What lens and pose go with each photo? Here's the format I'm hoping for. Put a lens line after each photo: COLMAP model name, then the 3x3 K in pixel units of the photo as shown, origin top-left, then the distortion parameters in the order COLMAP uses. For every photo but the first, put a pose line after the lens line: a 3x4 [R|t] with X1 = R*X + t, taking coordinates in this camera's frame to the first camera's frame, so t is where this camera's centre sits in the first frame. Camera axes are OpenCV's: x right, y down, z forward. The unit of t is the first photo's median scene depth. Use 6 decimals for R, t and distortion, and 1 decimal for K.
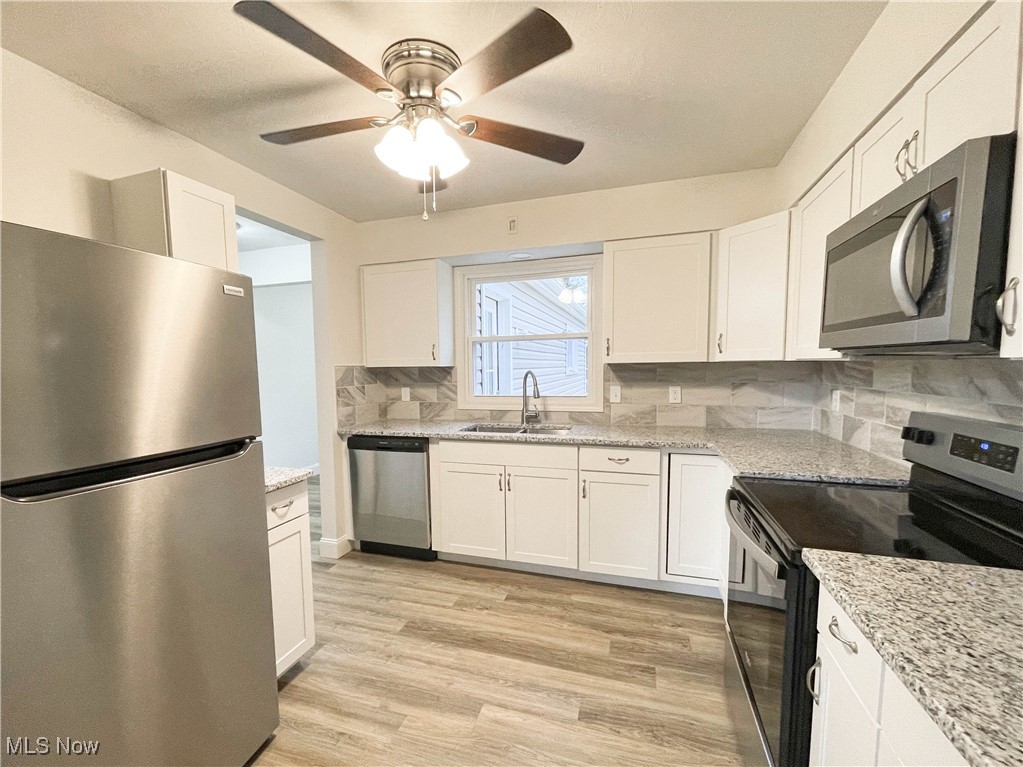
lens RADIAL K [[448.3, 0, 487.3], [0, 448.3, 406.9], [0, 0, 1]] dist [-0.000795, -0.000387]
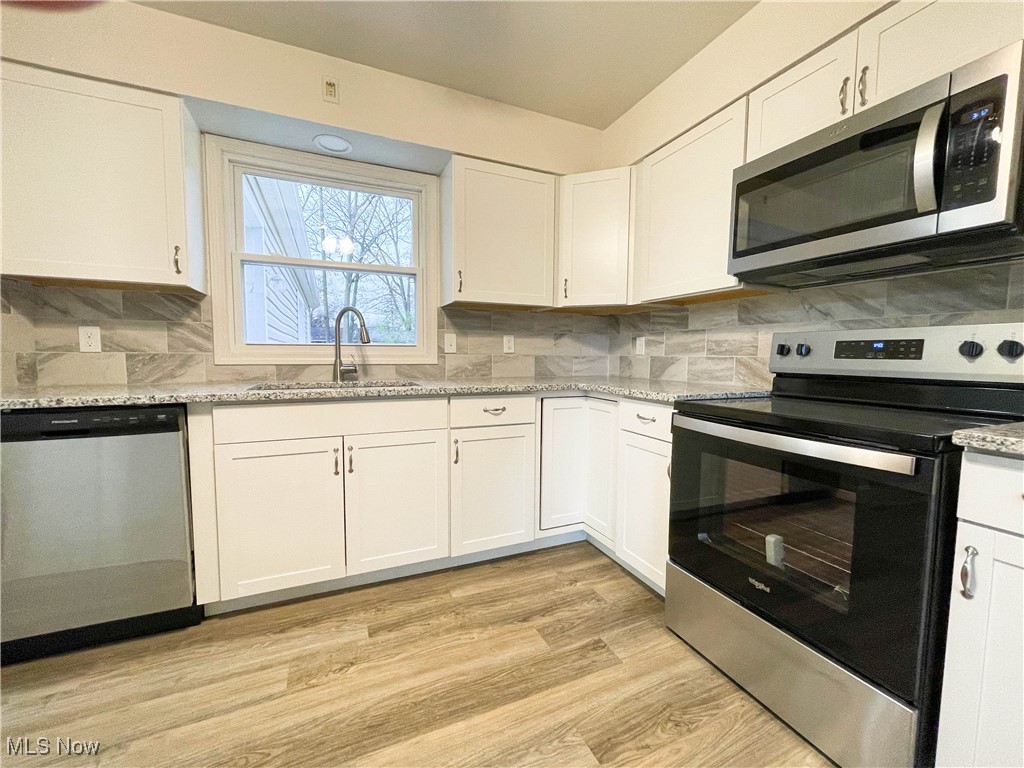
lens RADIAL K [[414.3, 0, 514.1], [0, 414.3, 383.9], [0, 0, 1]] dist [-0.001453, -0.000437]
pose [[0.734440, -0.028337, 0.678081, -0.188951], [0.045371, 0.998943, -0.007396, 0.069208], [-0.677155, 0.036197, 0.734950, 0.365967]]
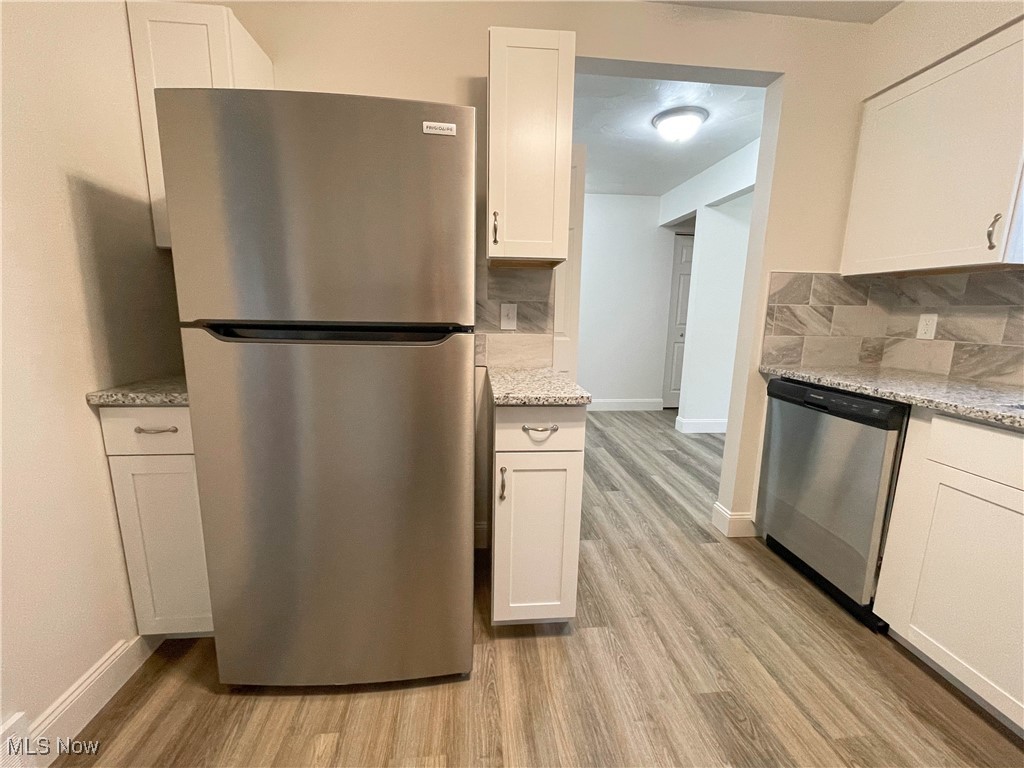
lens RADIAL K [[414.3, 0, 511.3], [0, 414.3, 383.5], [0, 0, 1]] dist [-0.001453, -0.000437]
pose [[0.406858, 0.181849, -0.895208, 0.101224], [-0.108554, 0.982666, 0.150279, 0.025627], [0.907019, 0.036036, 0.419546, 0.421758]]
